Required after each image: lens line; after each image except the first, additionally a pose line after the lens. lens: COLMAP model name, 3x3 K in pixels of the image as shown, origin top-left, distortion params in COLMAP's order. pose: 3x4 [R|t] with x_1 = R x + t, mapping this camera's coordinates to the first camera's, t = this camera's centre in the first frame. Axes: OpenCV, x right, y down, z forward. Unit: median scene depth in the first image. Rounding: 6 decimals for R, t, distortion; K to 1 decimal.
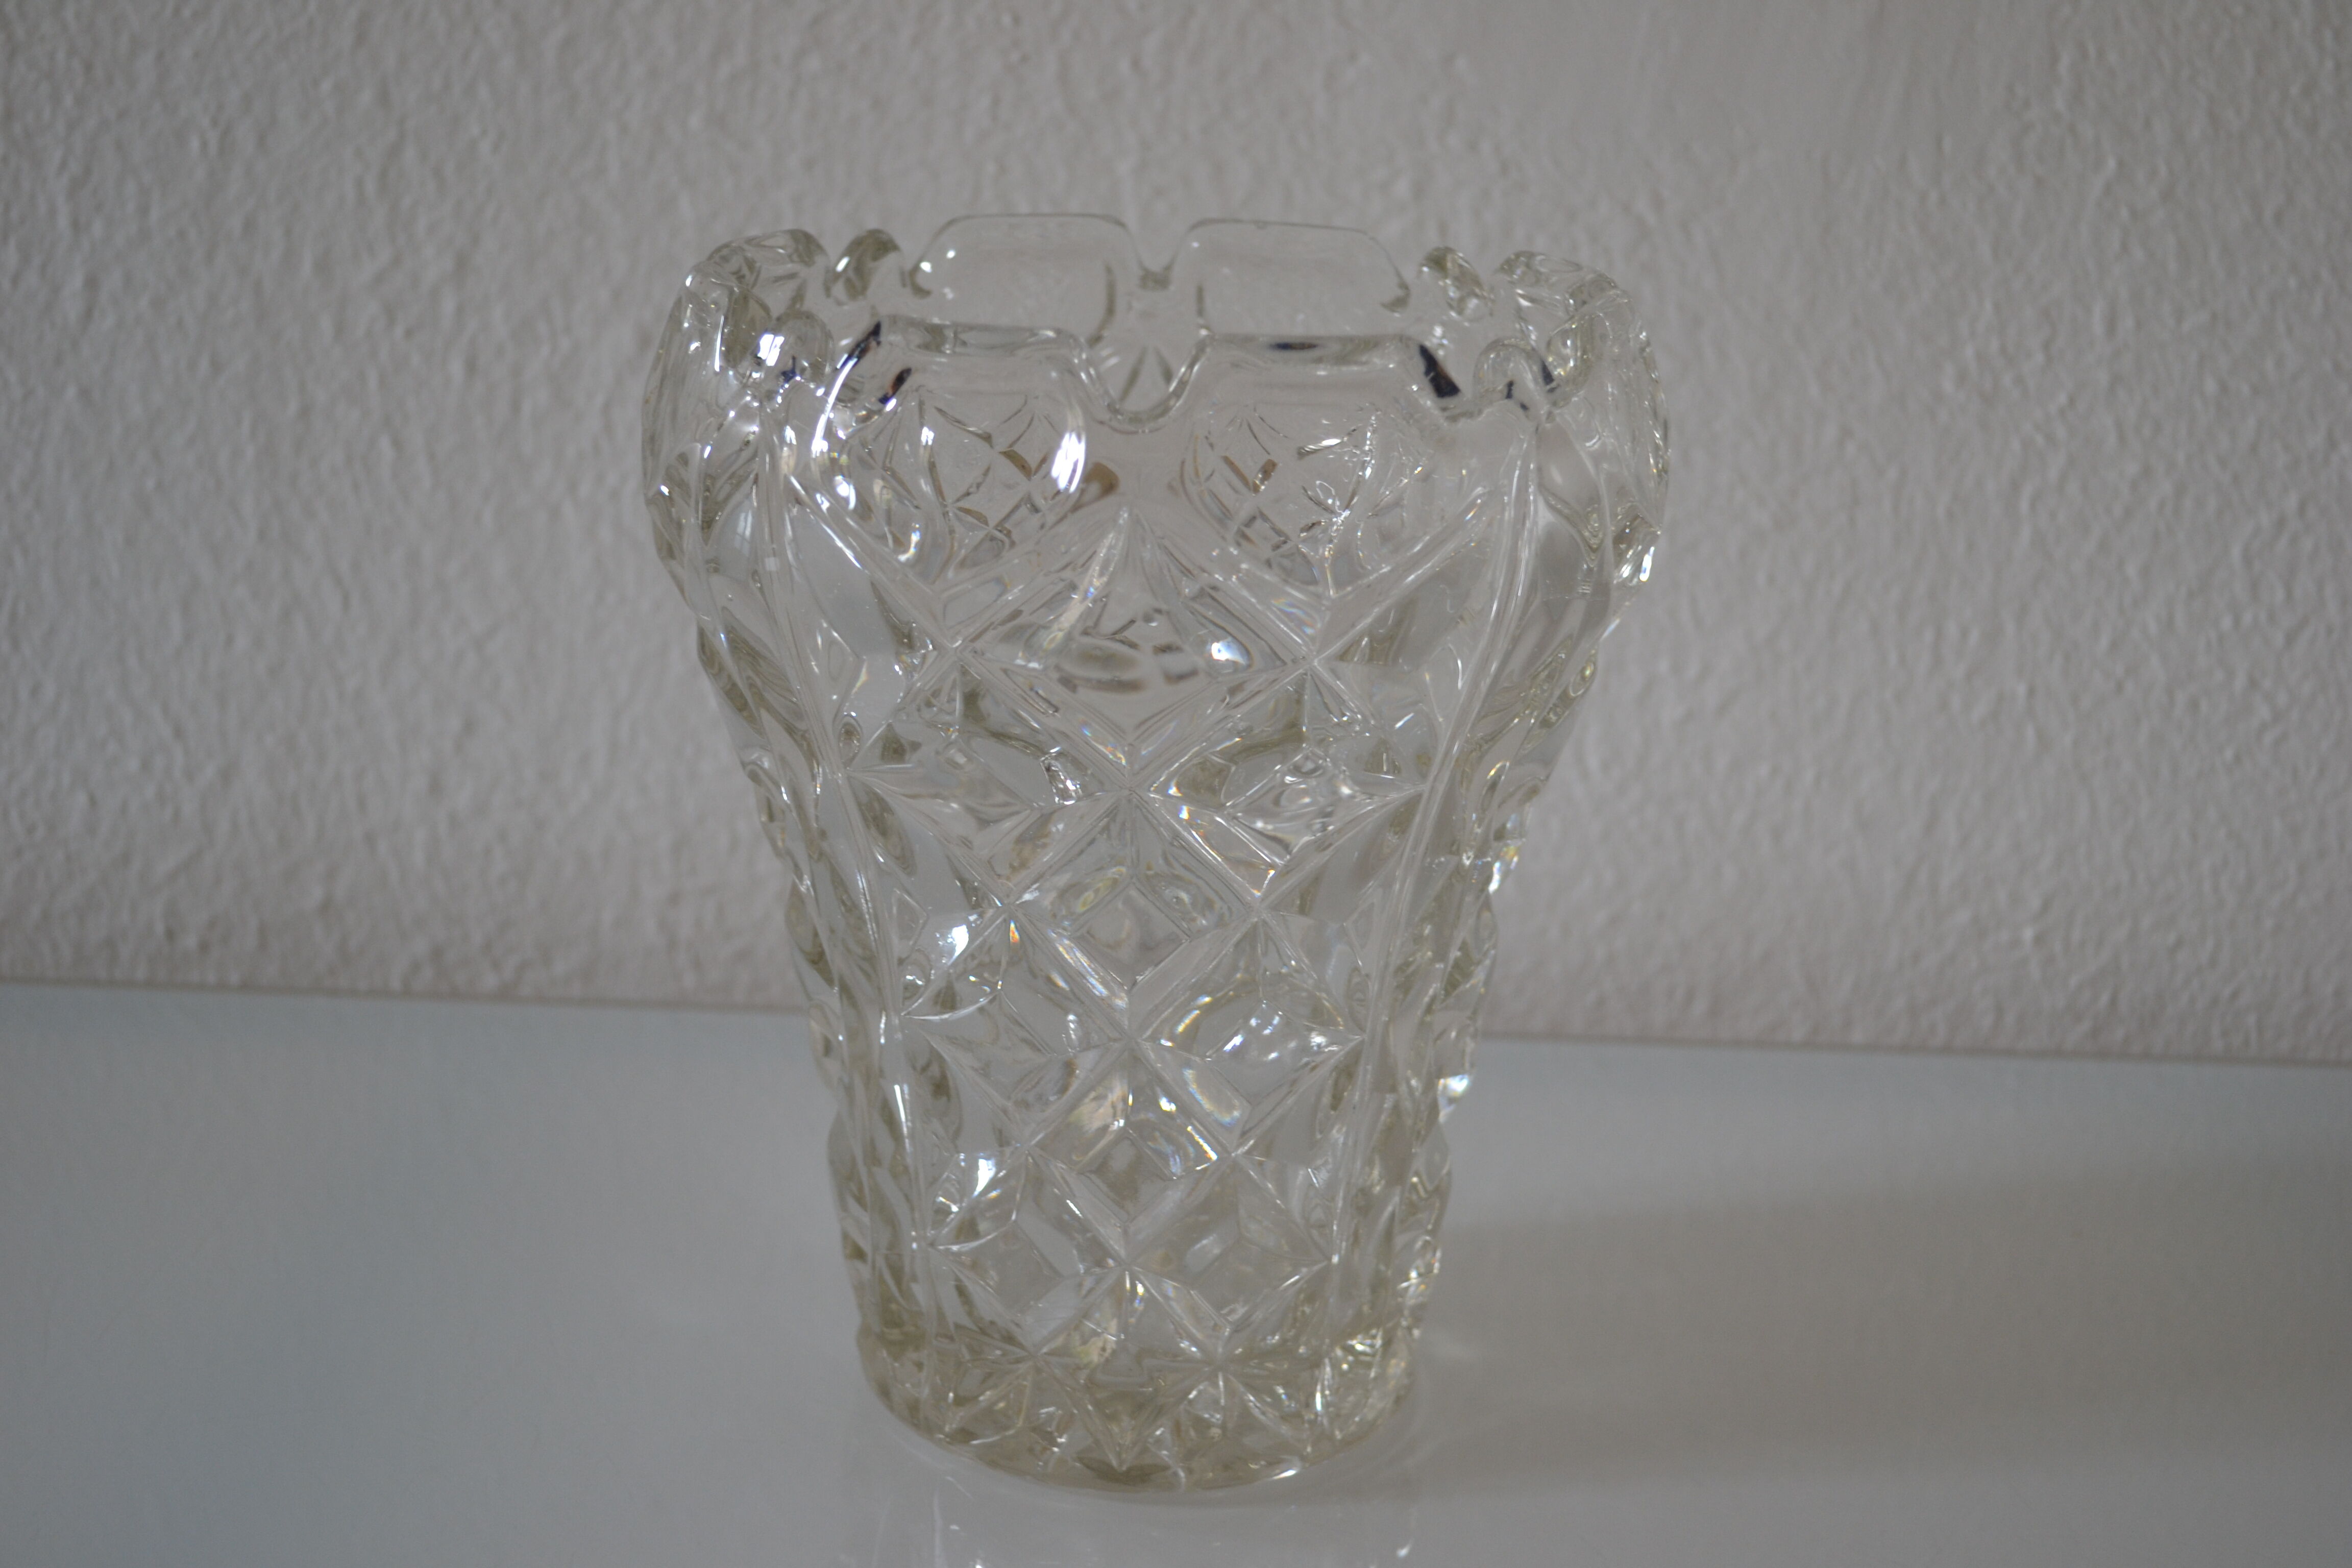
lens RADIAL K [[3051.9, 0, 1185.0], [0, 3051.9, 787.7], [0, 0, 1]] dist [-0.034700, 0.000000]
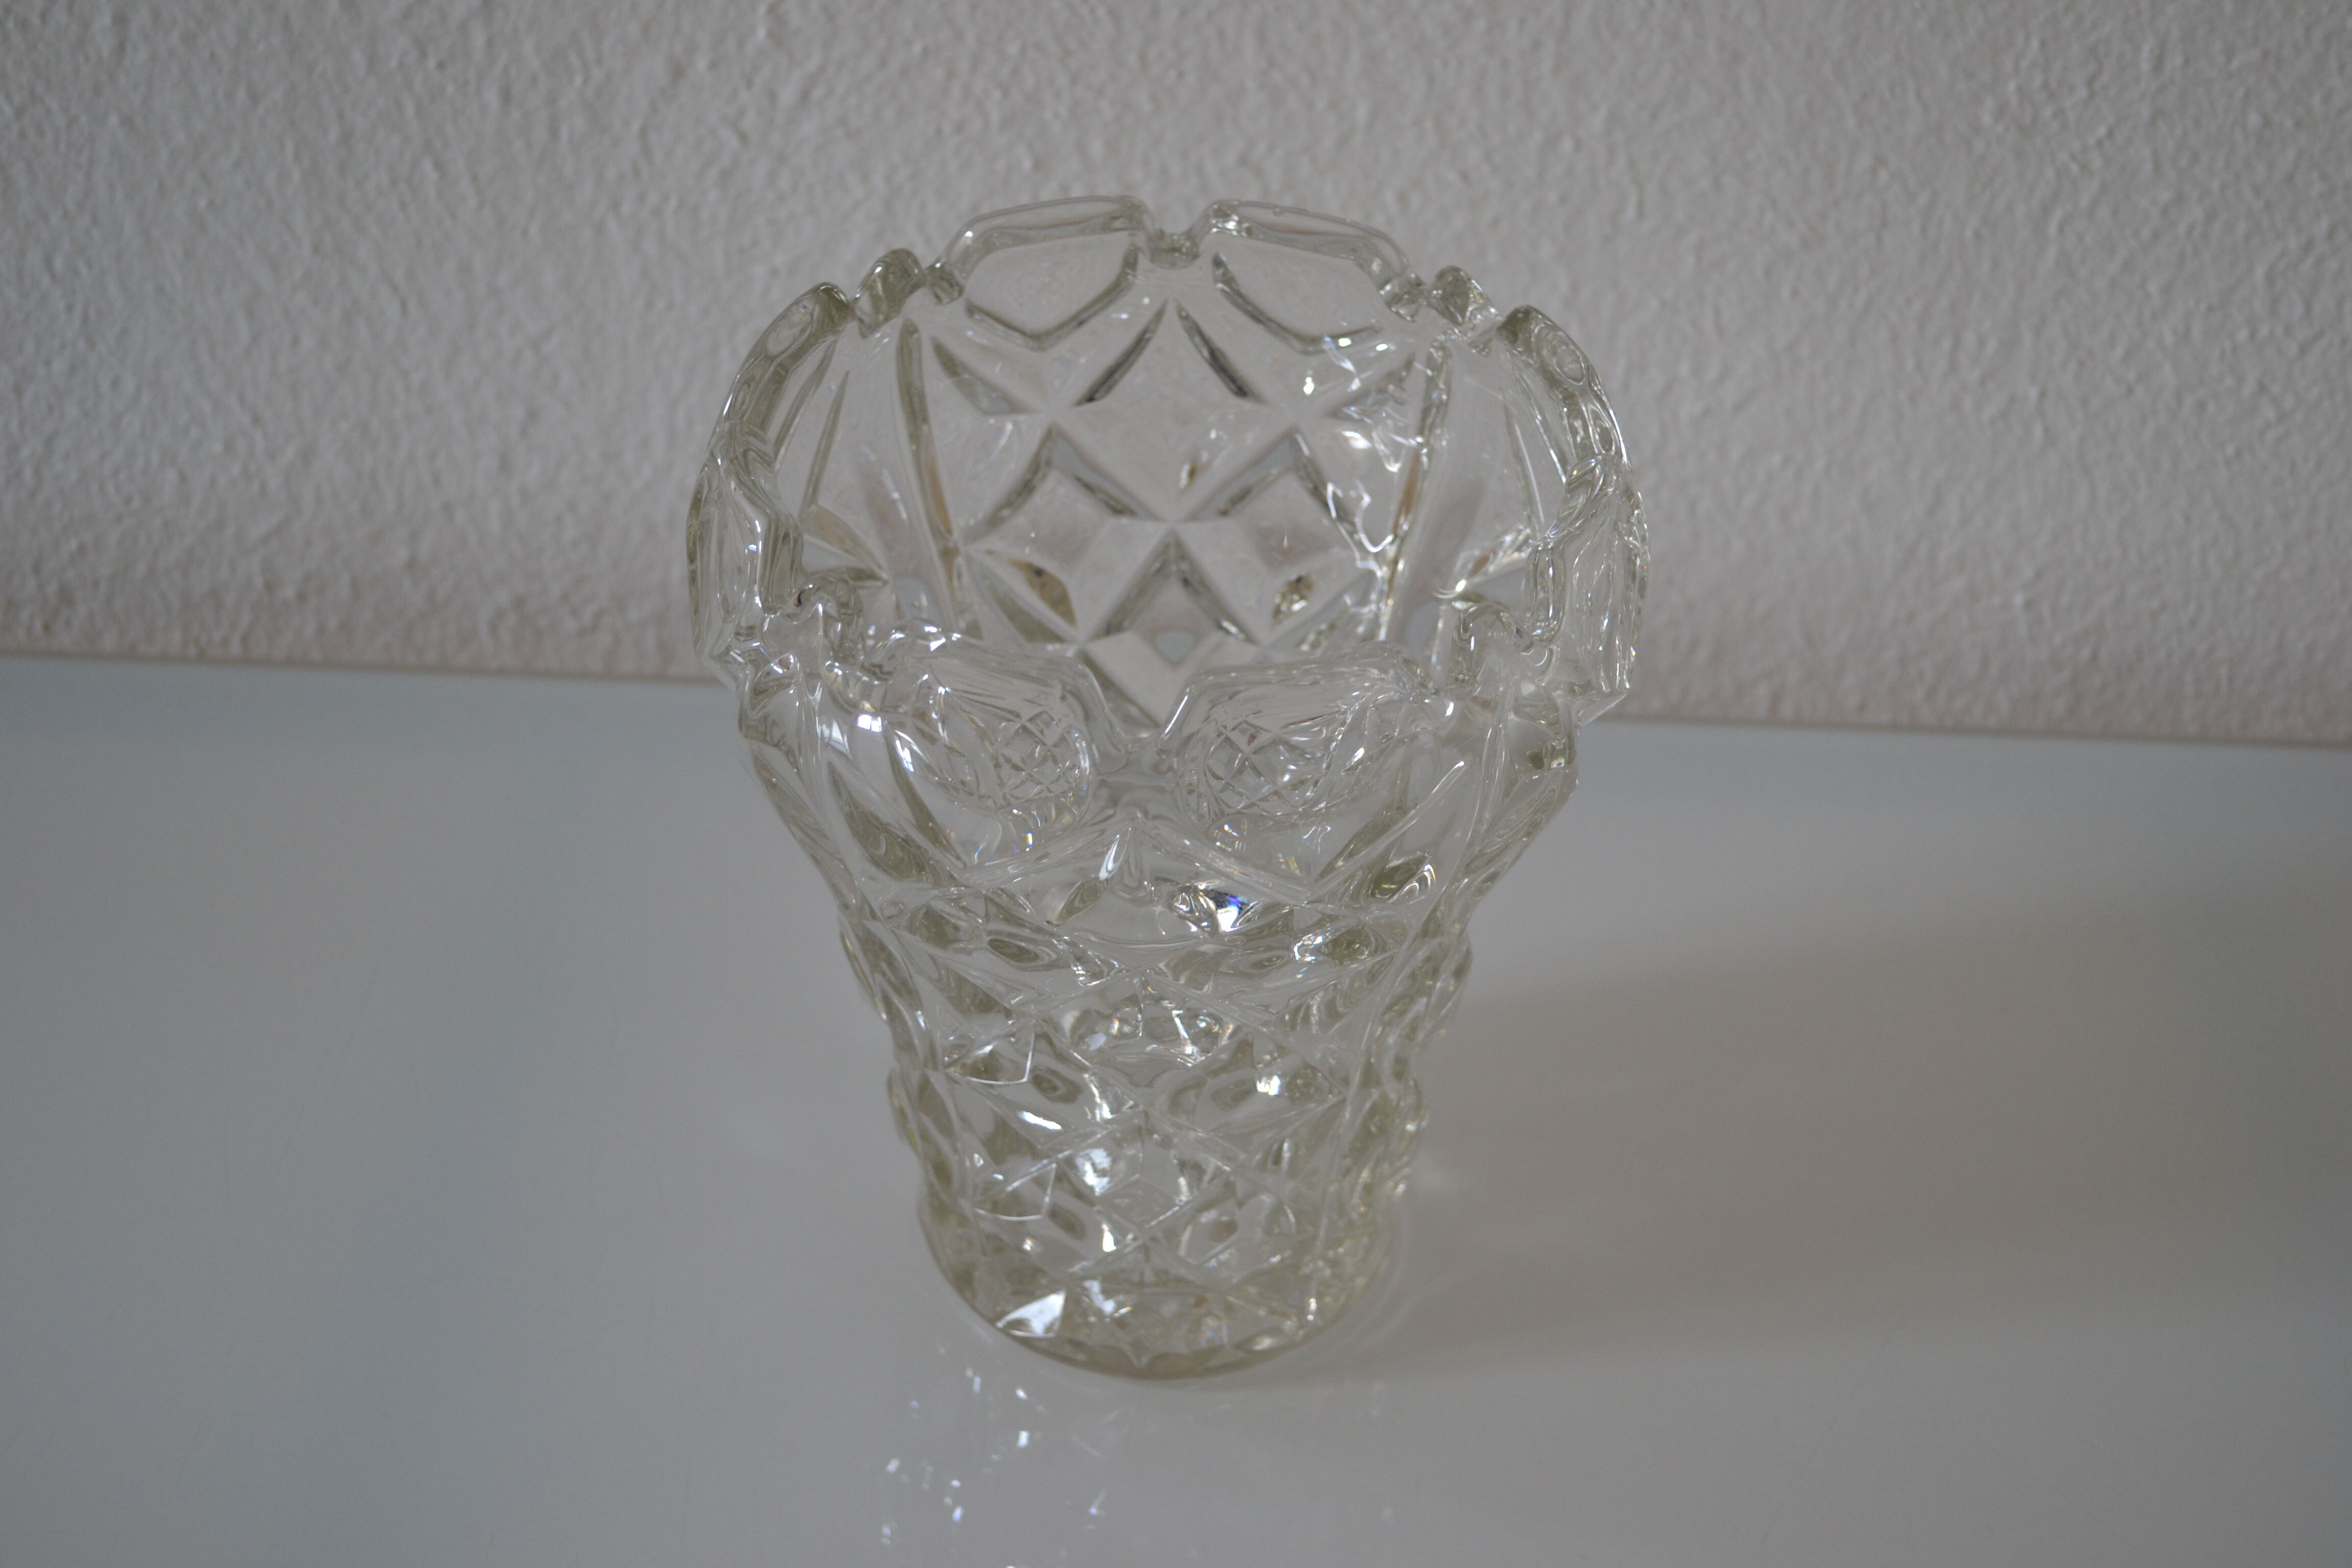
lens RADIAL K [[3051.9, 0, 1184.1], [0, 3051.9, 767.6], [0, 0, 1]] dist [-0.034700, 0.000000]
pose [[0.999615, 0.010062, -0.025860, 0.016667], [0.000559, 0.924443, 0.381319, -0.311223], [0.027743, -0.381187, 0.924082, -0.003988]]
